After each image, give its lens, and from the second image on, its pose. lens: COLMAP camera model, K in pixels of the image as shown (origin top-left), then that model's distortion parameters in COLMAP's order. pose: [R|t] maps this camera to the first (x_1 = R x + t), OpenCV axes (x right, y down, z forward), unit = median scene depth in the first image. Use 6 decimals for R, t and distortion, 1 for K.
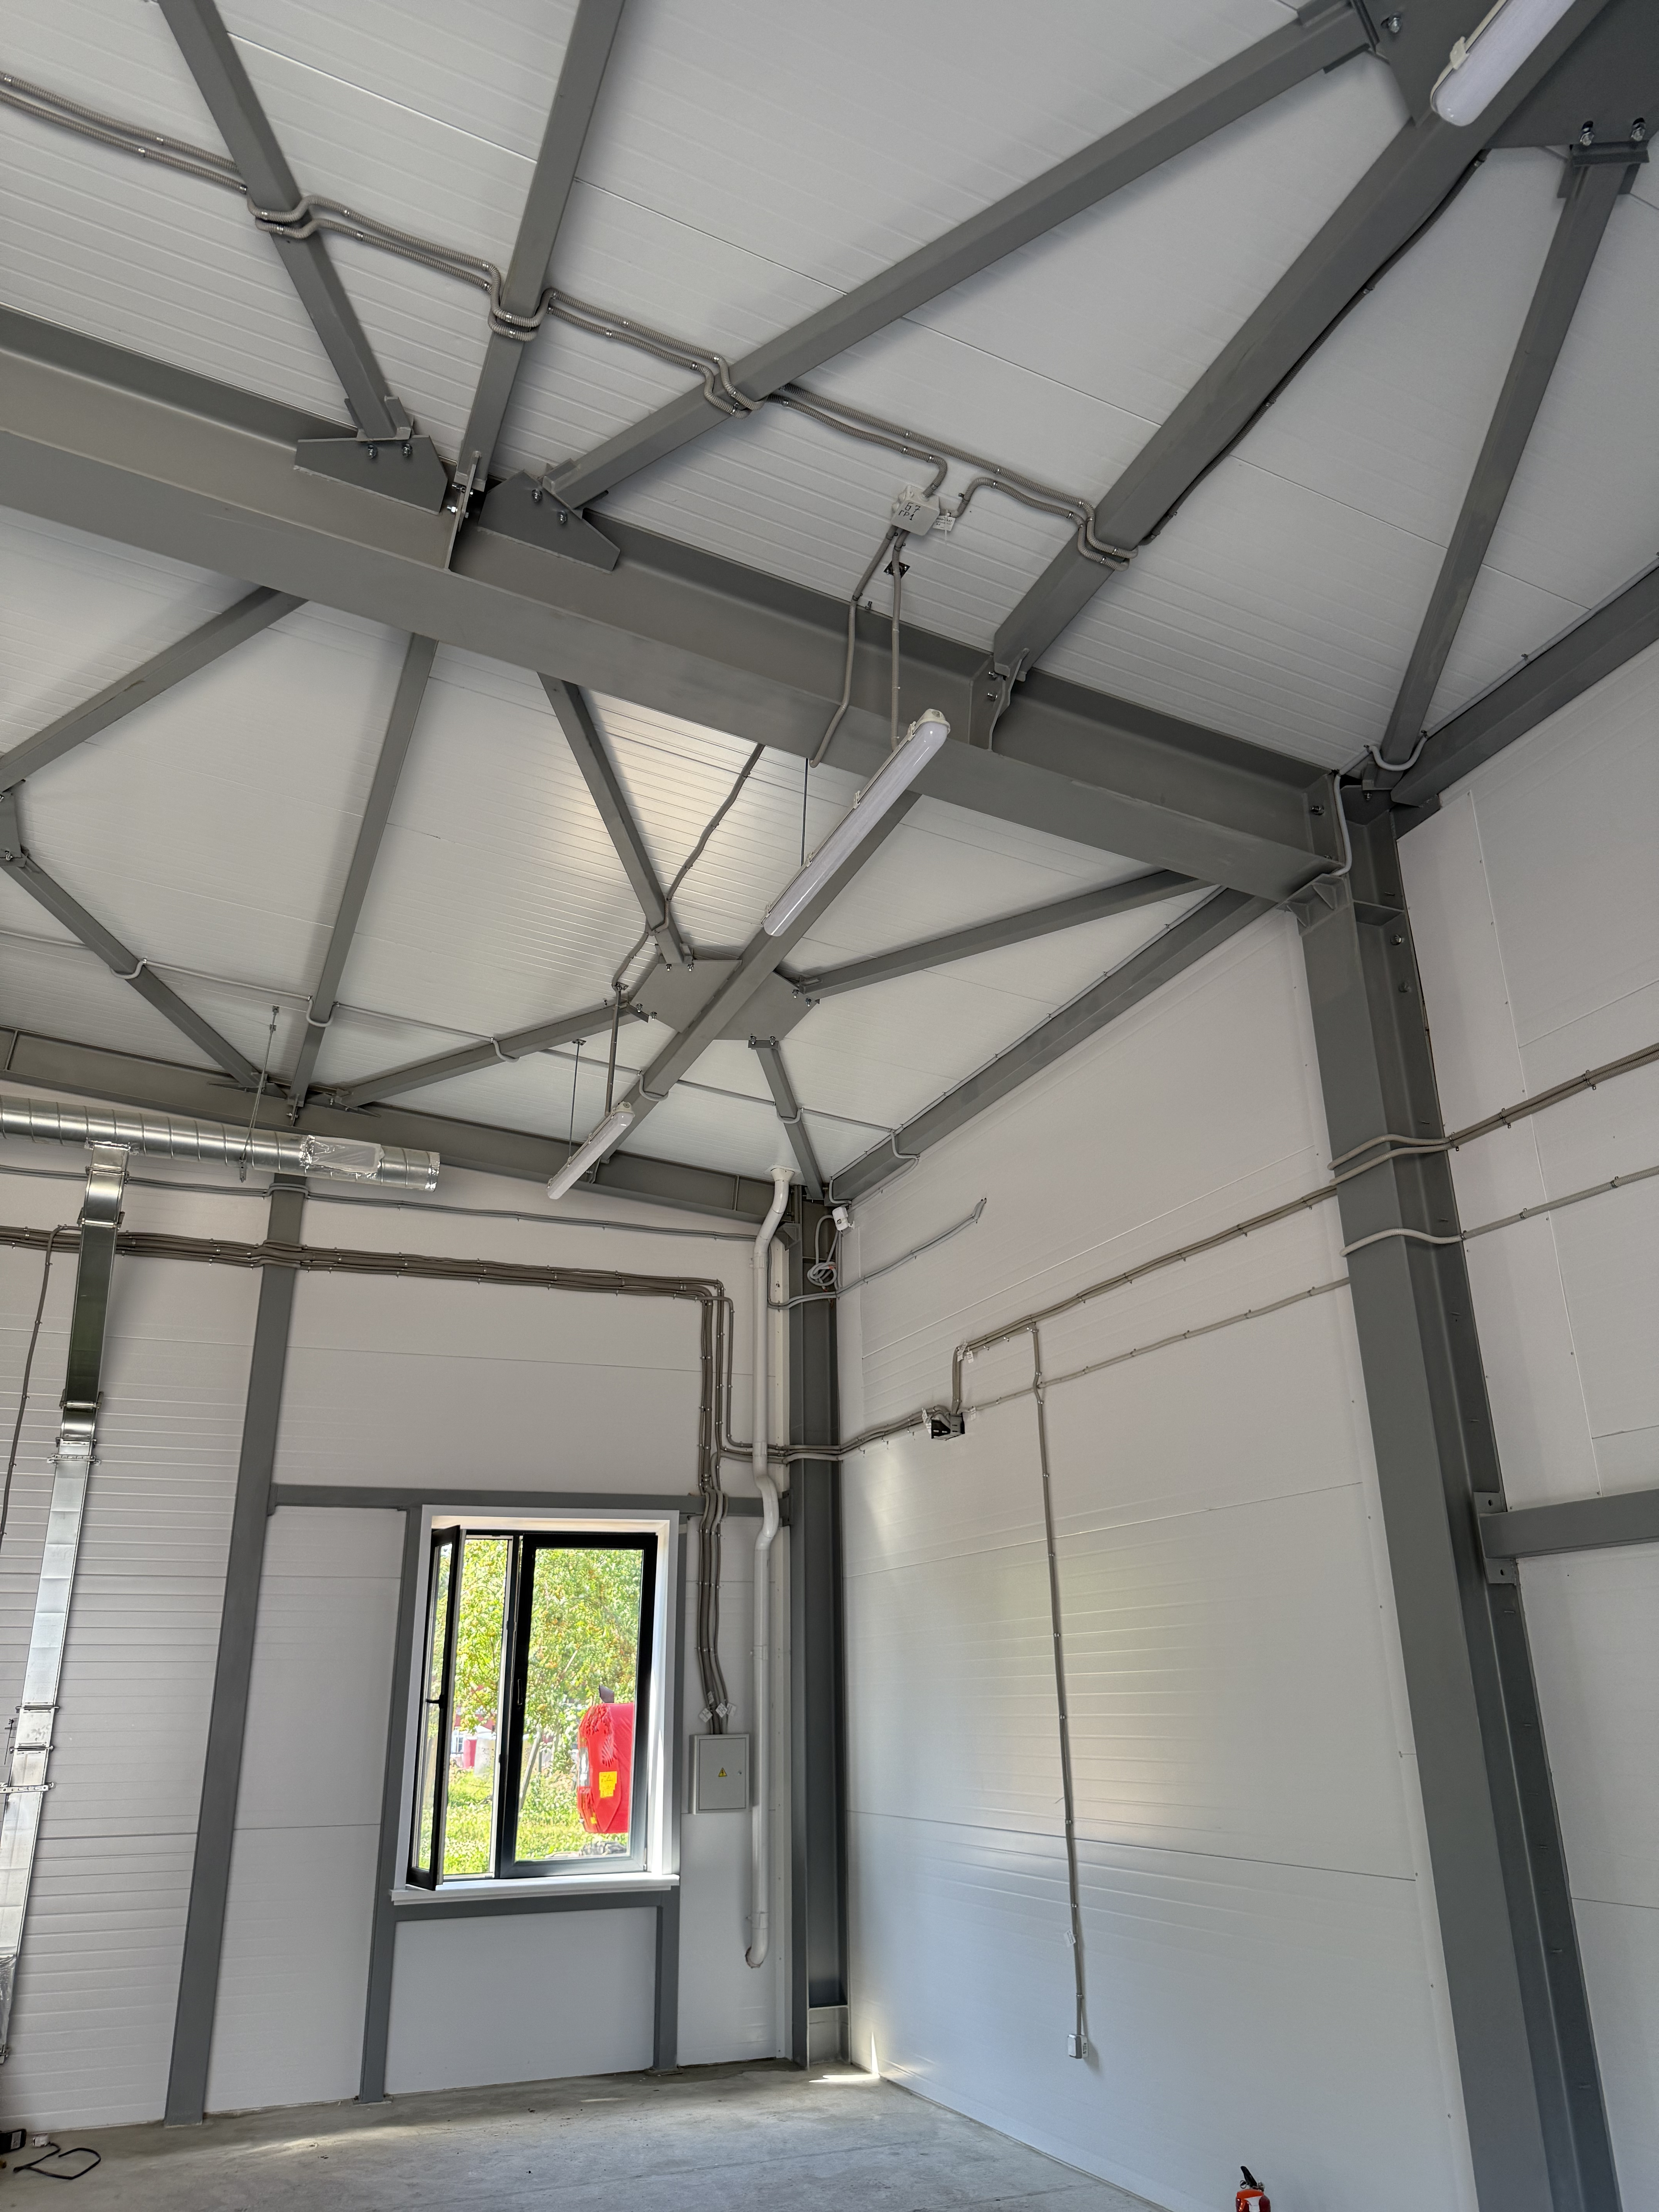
lens RADIAL K [[1559.8, 0, 831.8], [0, 1559.8, 1100.3], [0, 0, 1]] dist [0.036548, -0.056014]
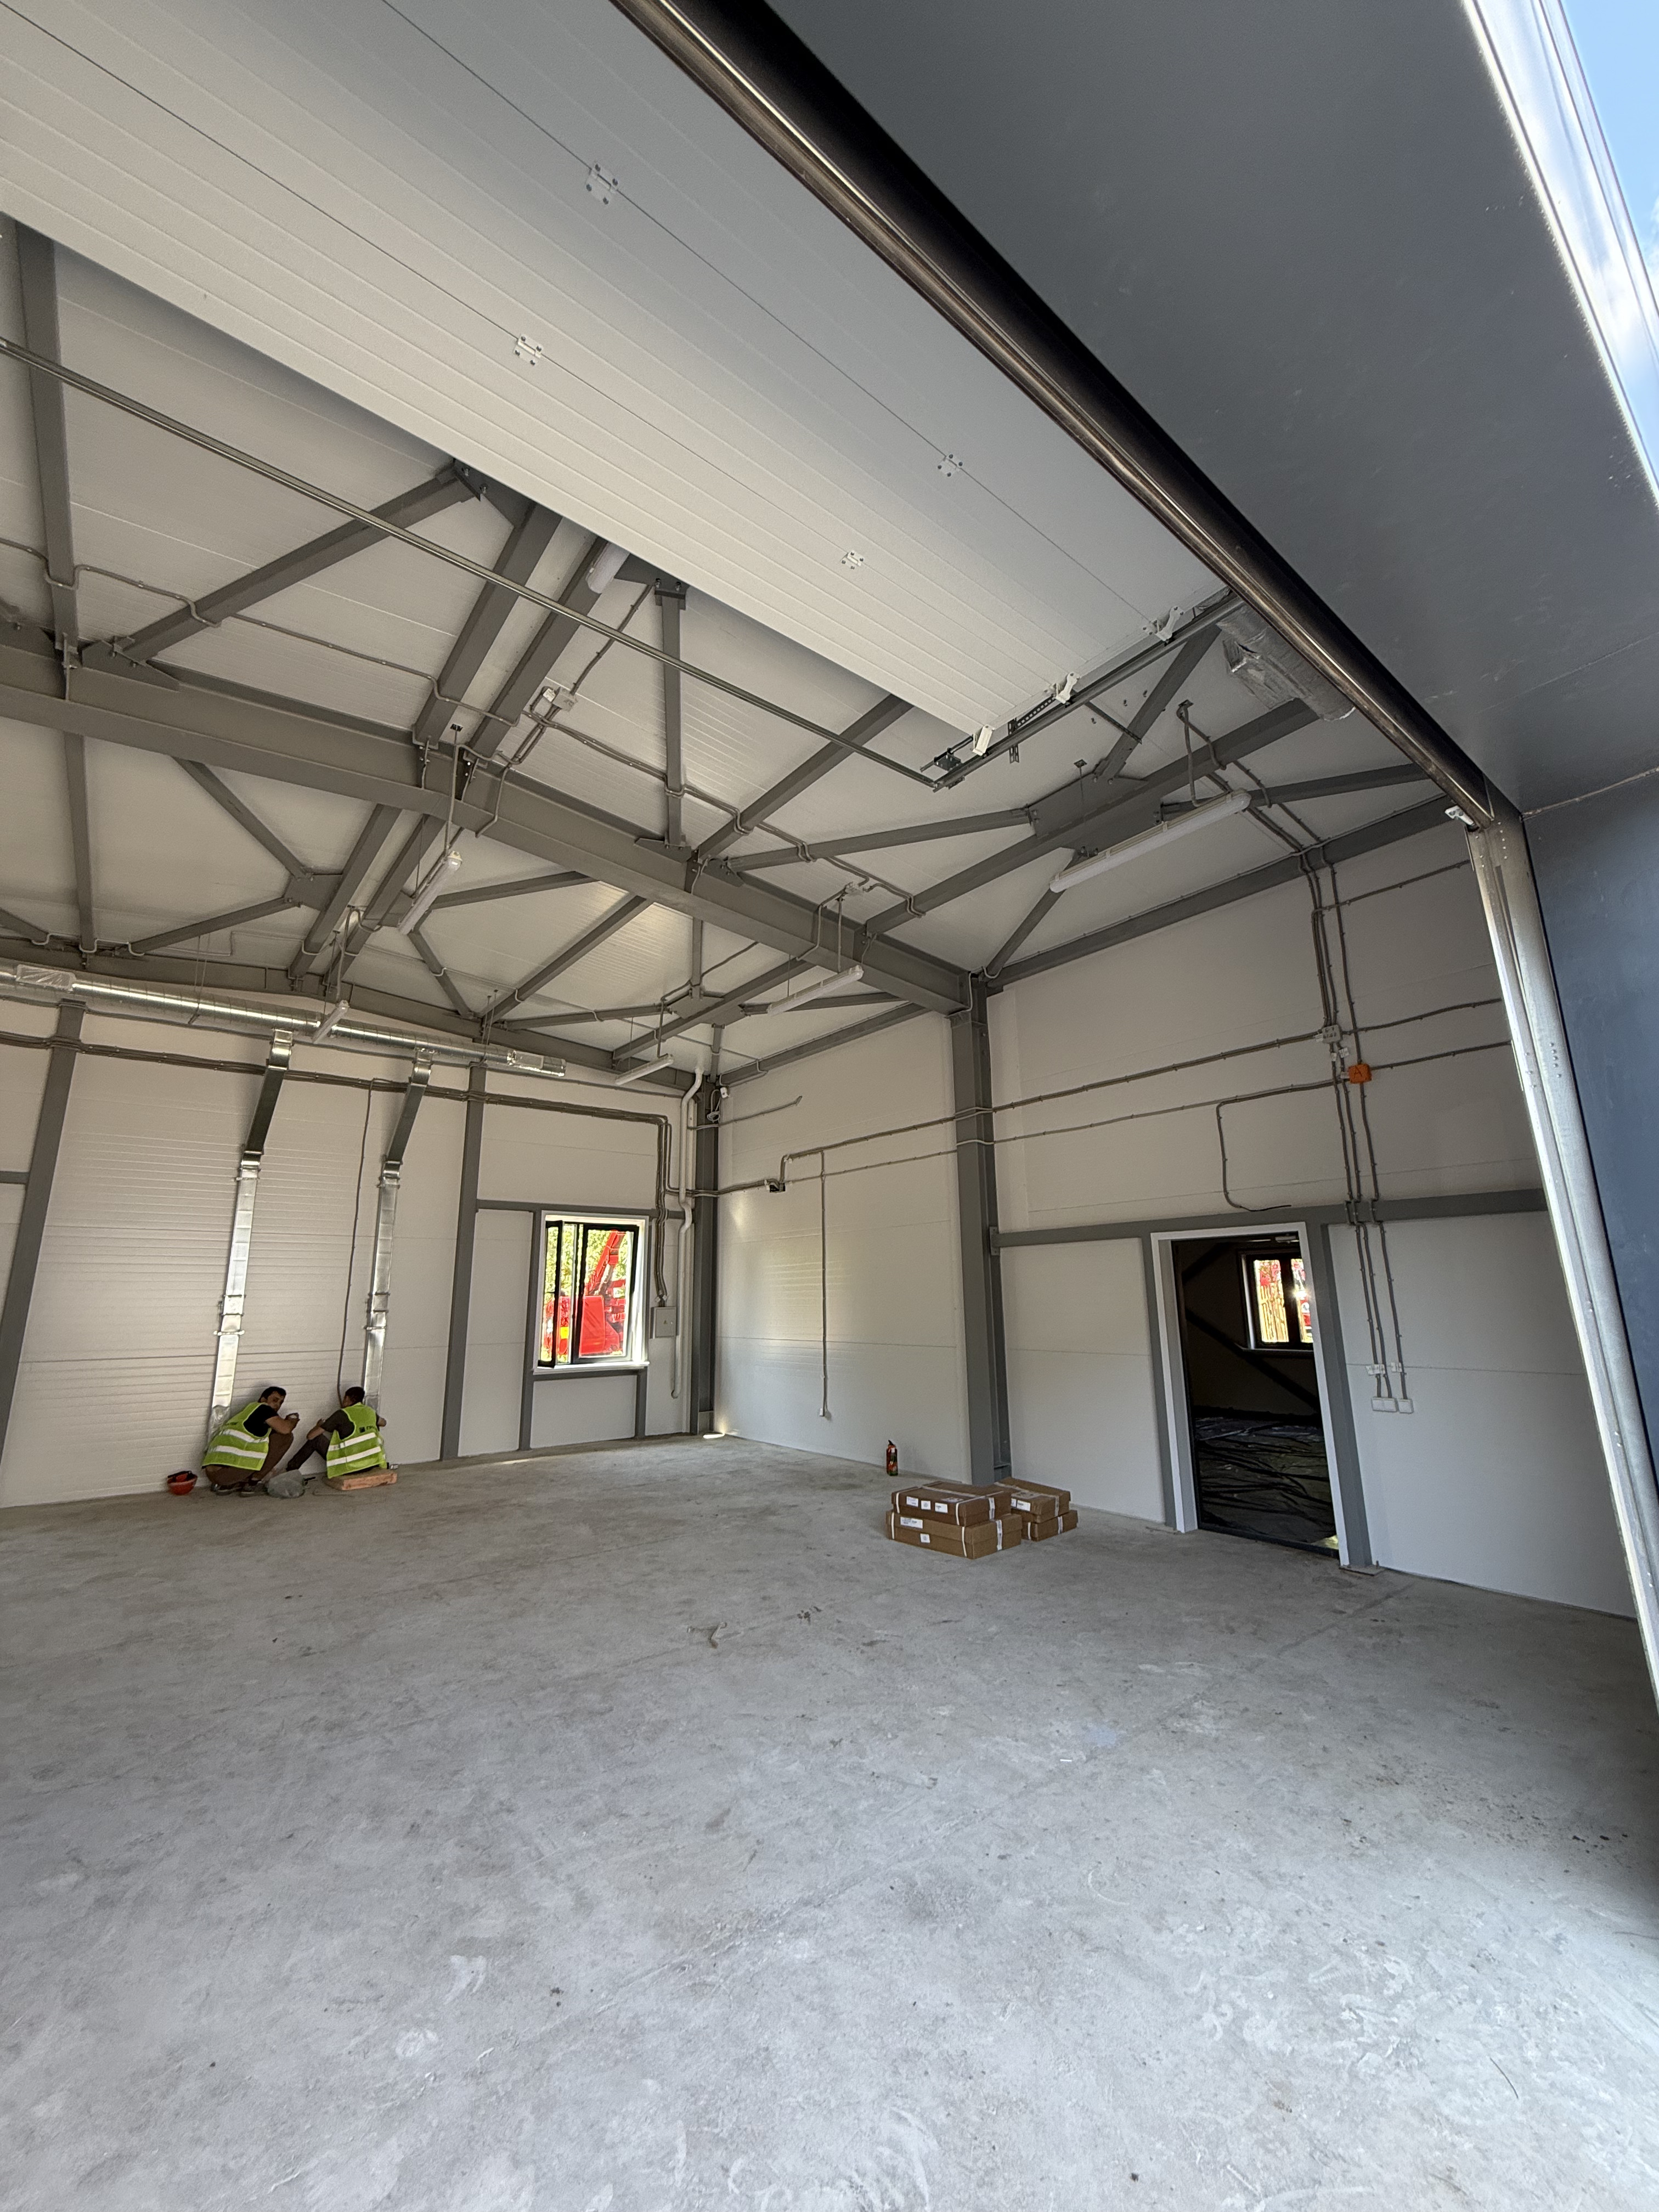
lens RADIAL K [[888.9, 0, 835.1], [0, 888.9, 1102.5], [0, 0, 1]] dist [-0.000834, 0.000269]
pose [[0.962928, 0.064472, 0.261940, -0.219557], [-0.100645, 0.986769, 0.127109, -0.113120], [-0.250279, -0.148759, 0.956677, -0.345910]]
